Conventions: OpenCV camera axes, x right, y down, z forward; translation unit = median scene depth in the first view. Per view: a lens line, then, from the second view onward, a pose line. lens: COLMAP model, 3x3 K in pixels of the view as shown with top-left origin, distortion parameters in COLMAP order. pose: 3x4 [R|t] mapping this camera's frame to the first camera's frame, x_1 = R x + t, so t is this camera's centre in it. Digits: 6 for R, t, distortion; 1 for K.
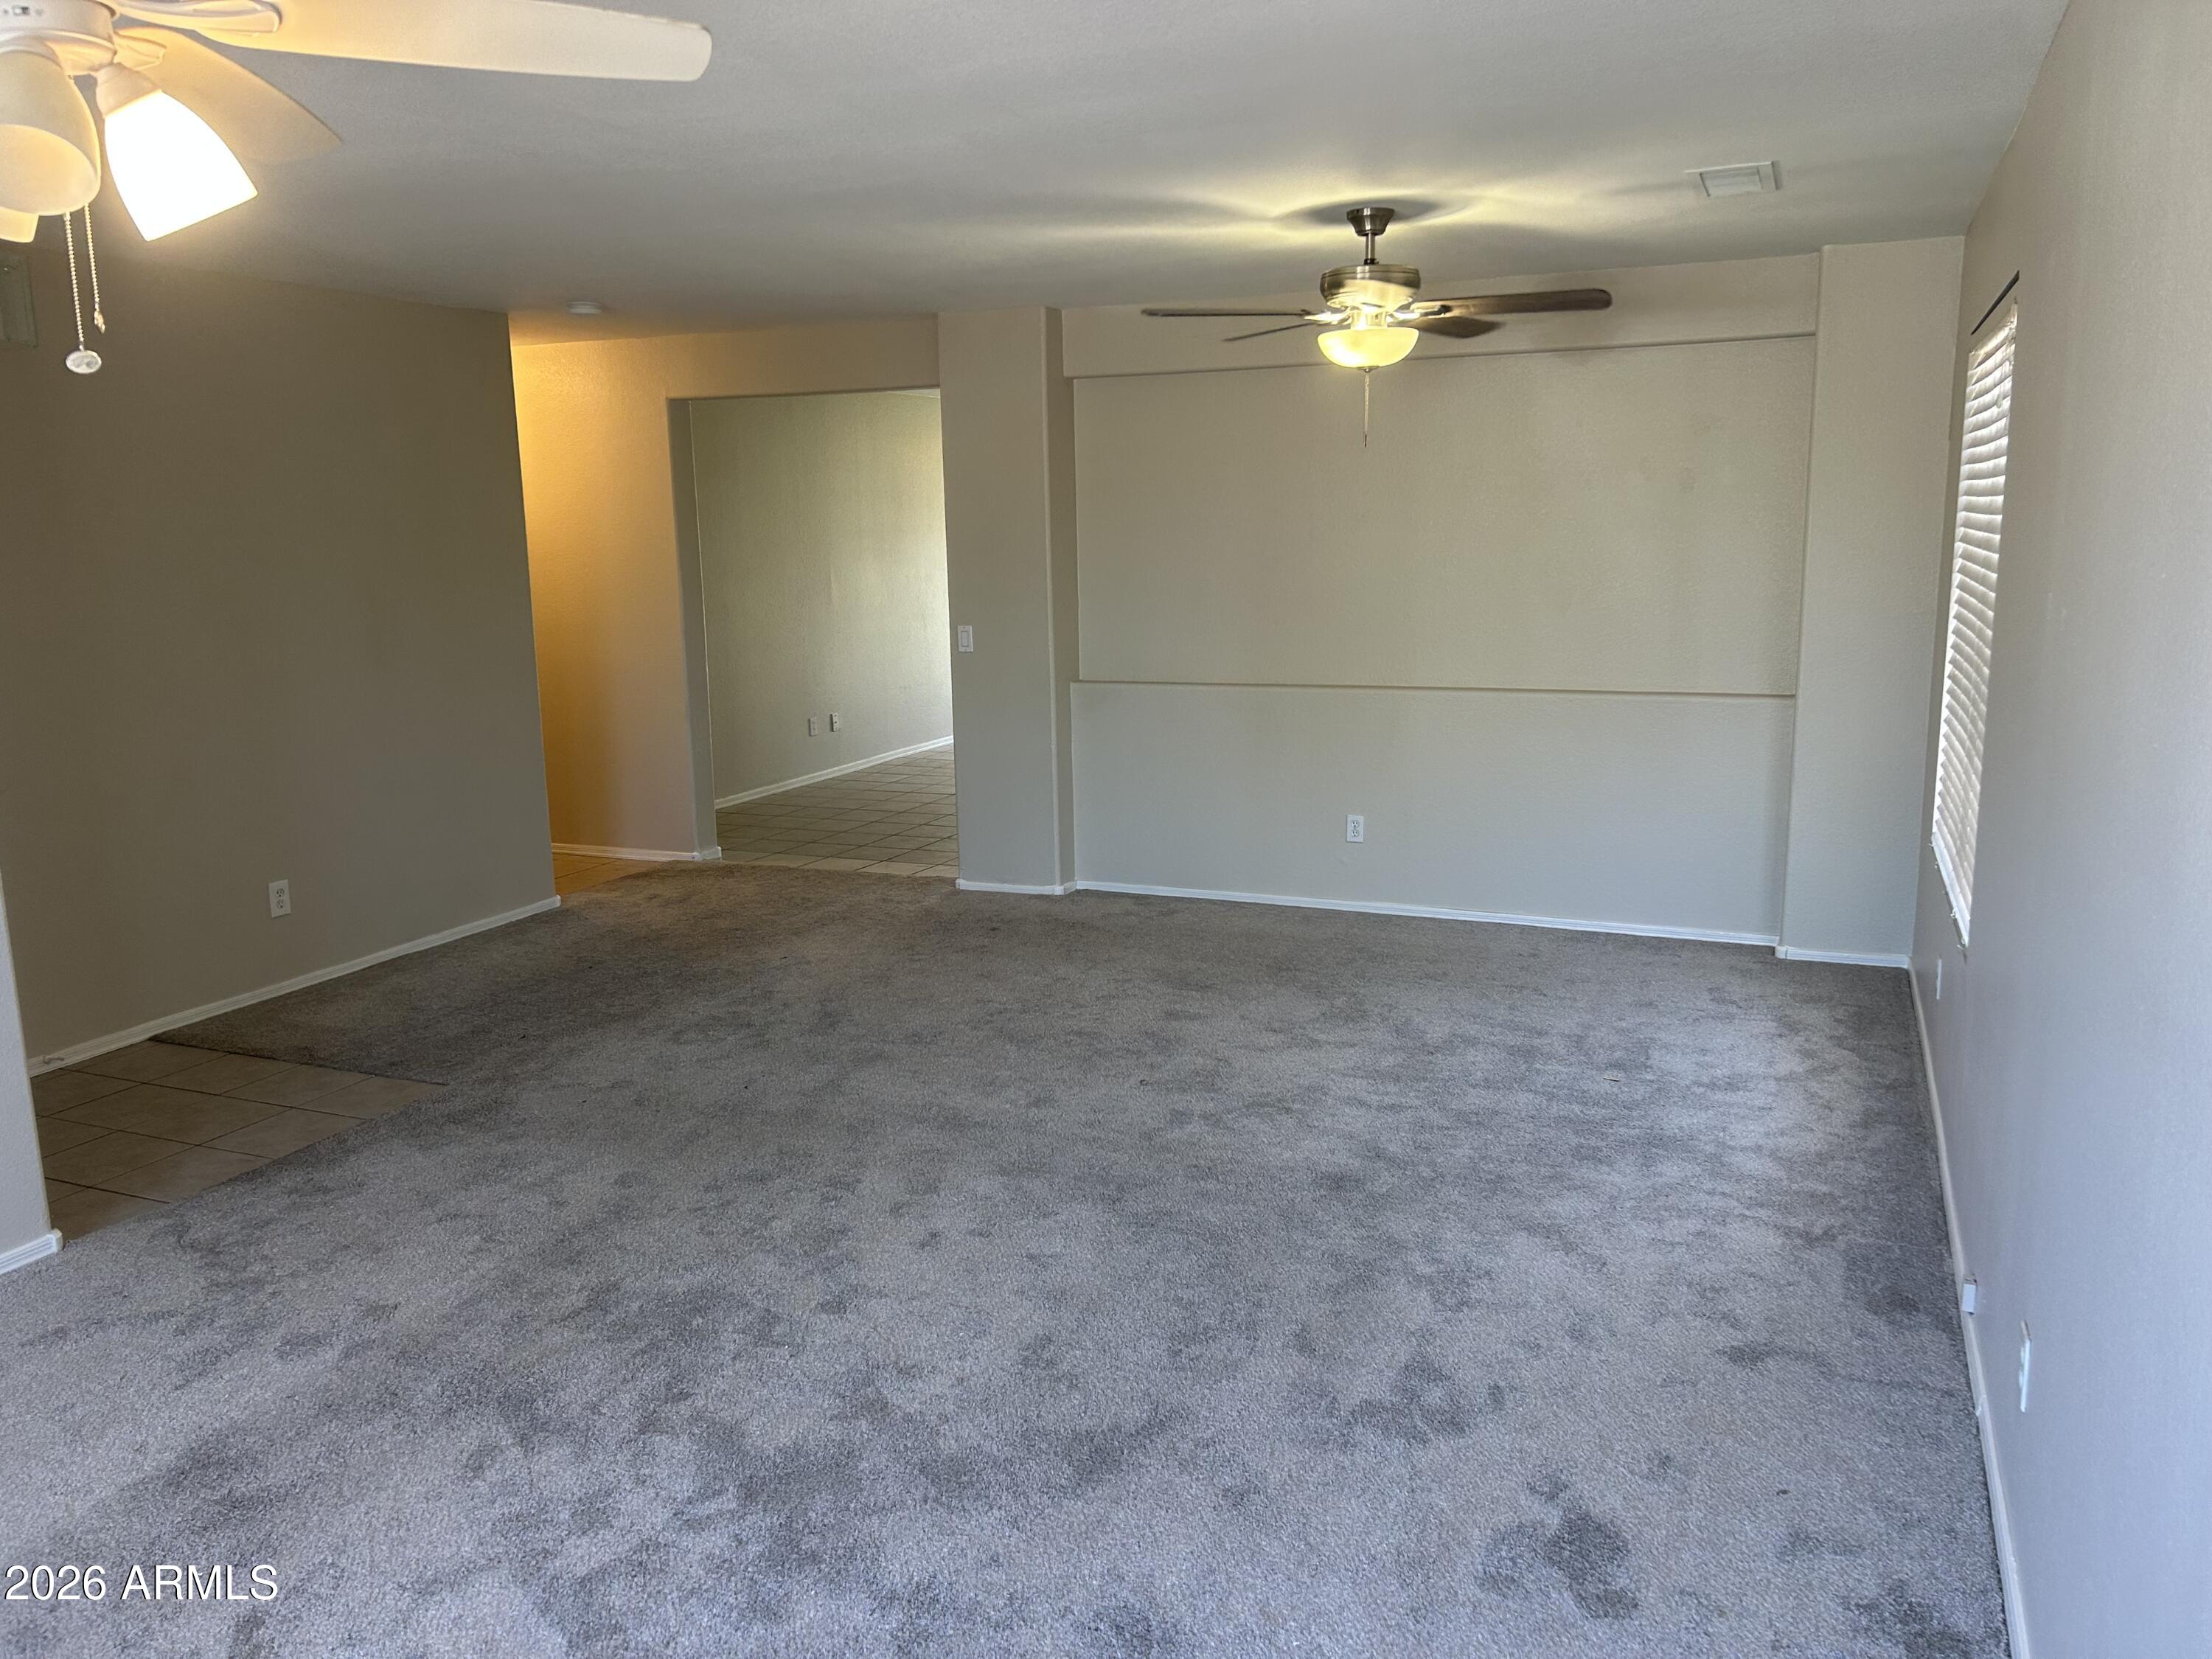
lens RADIAL K [[1666.4, 0, 1106.0], [0, 1666.4, 829.5], [0, 0, 1]] dist [-0.002210, -0.068607]
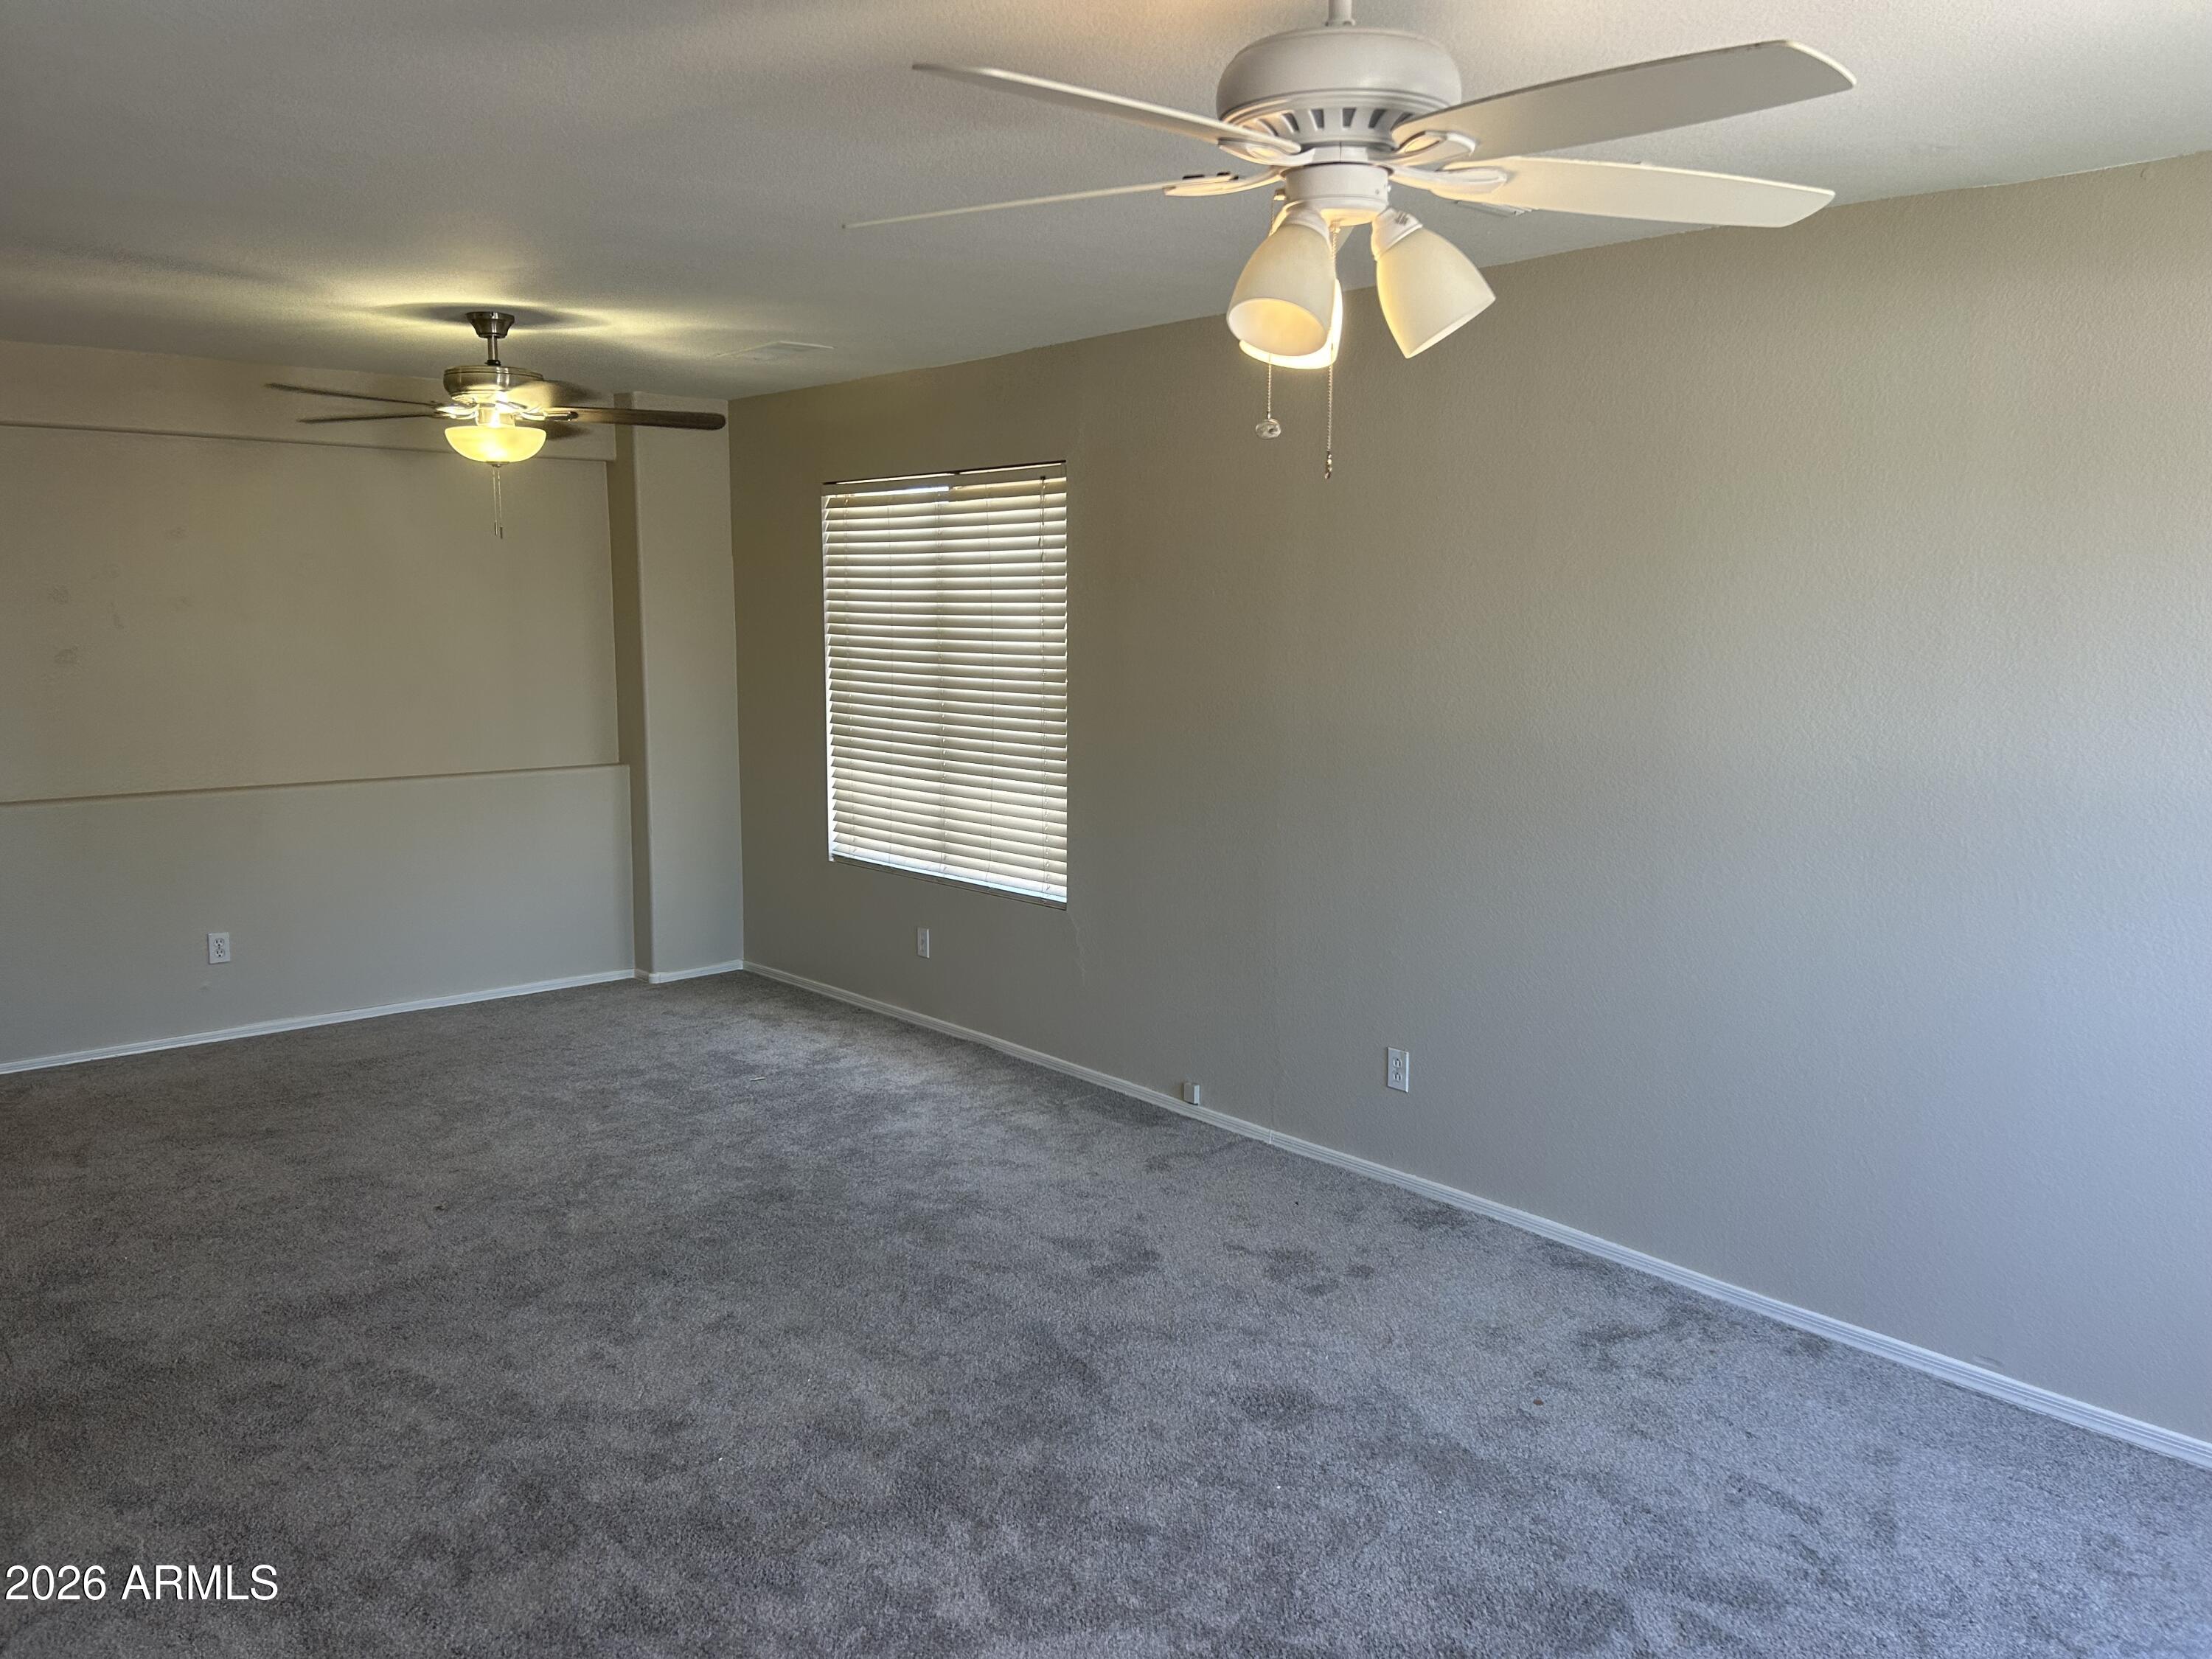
lens RADIAL K [[1708.7, 0, 1106.0], [0, 1708.7, 829.5], [0, 0, 1]] dist [-0.002142, -0.152963]
pose [[0.415118, -0.111466, 0.902913, -0.680846], [0.167424, 0.984875, 0.044610, -0.037811], [-0.894229, 0.132651, 0.427501, 0.245896]]
